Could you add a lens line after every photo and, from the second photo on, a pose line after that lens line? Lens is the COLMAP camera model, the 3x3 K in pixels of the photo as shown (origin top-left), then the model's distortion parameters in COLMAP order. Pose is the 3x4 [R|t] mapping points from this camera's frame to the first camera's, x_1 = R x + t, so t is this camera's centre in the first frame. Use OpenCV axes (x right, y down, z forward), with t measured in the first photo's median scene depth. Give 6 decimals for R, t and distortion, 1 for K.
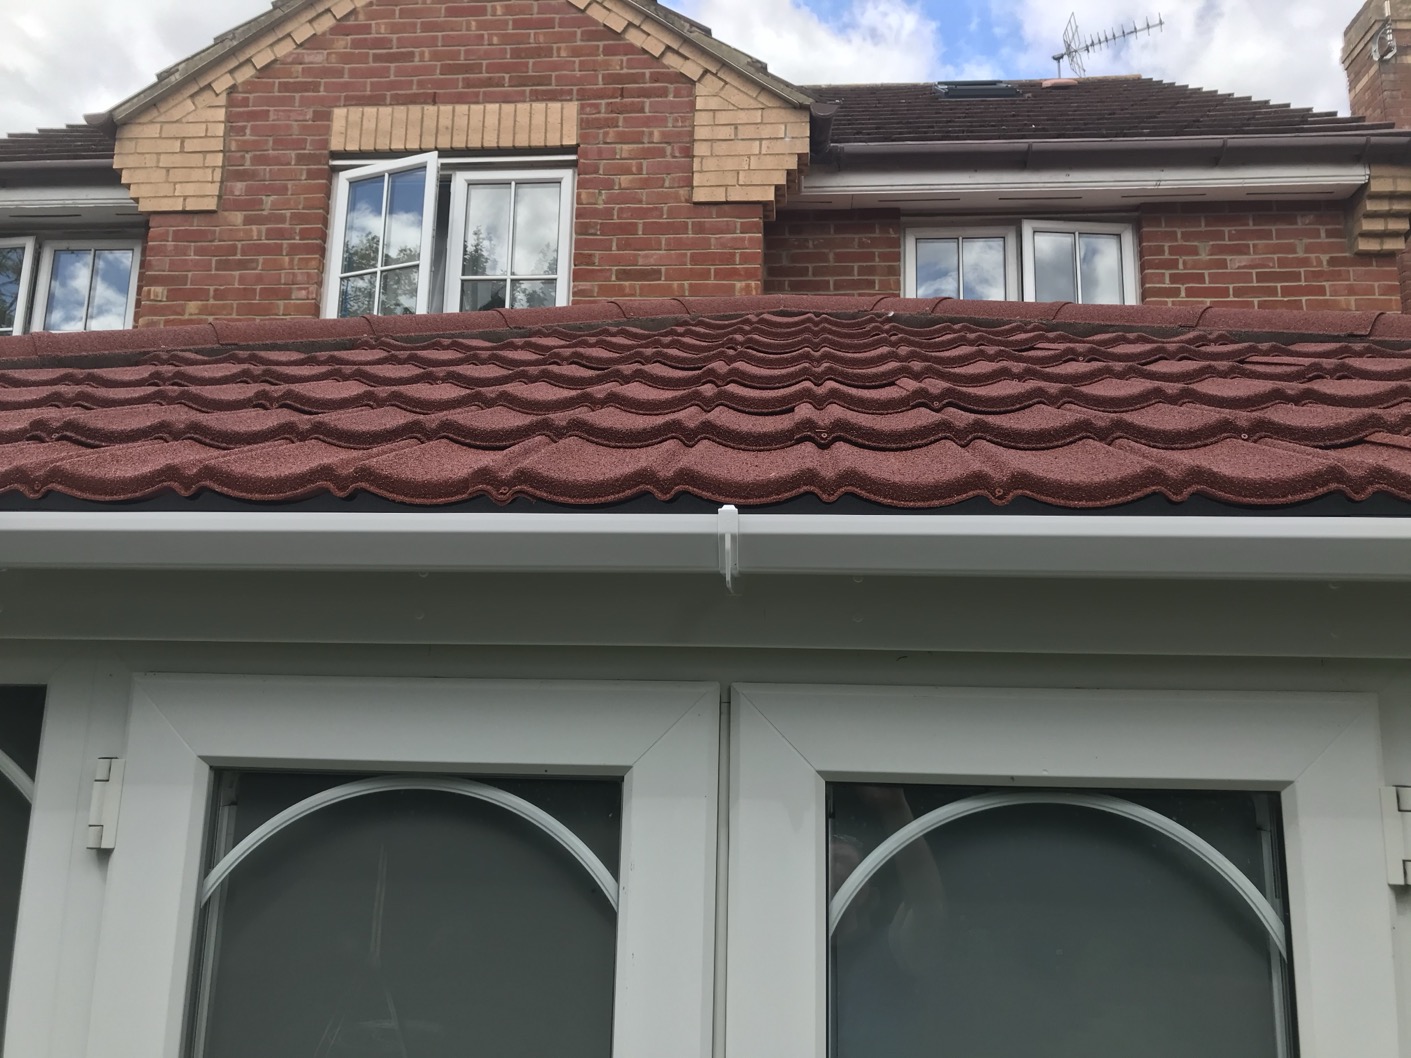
lens RADIAL K [[1158.0, 0, 709.9], [0, 1158.0, 527.8], [0, 0, 1]] dist [0.005121, 0.014440]
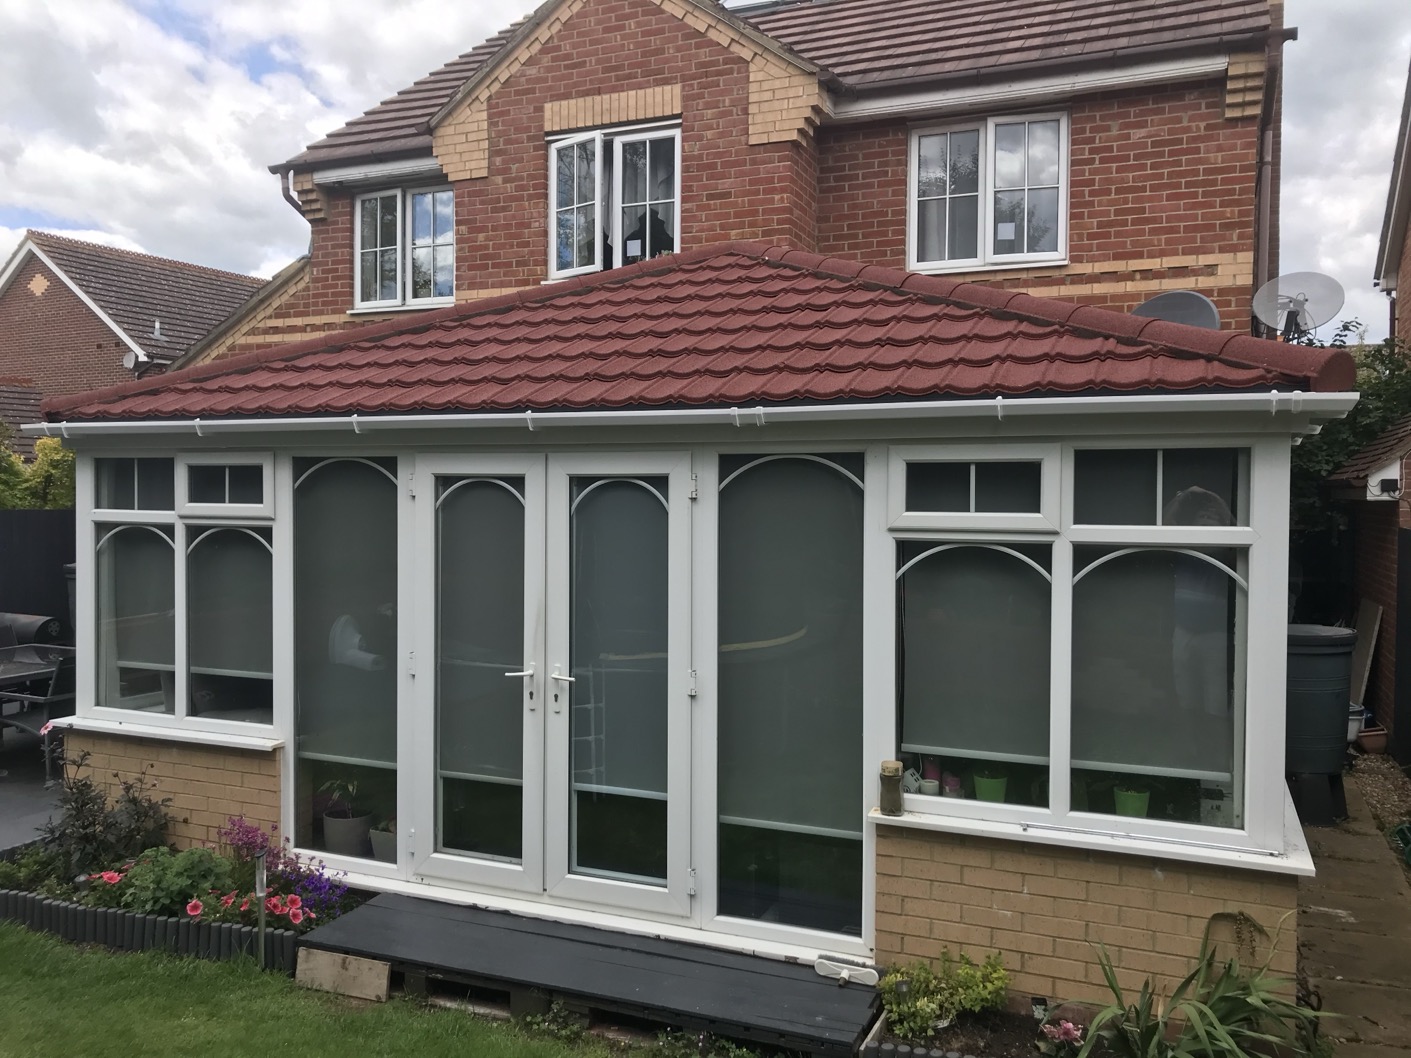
lens RADIAL K [[1158.0, 0, 709.9], [0, 1158.0, 527.8], [0, 0, 1]] dist [0.005121, 0.014440]
pose [[0.949597, -0.005690, -0.313421, 0.417669], [0.071939, 0.977106, 0.200220, -0.085071], [0.305107, -0.212675, 0.928267, -0.596249]]
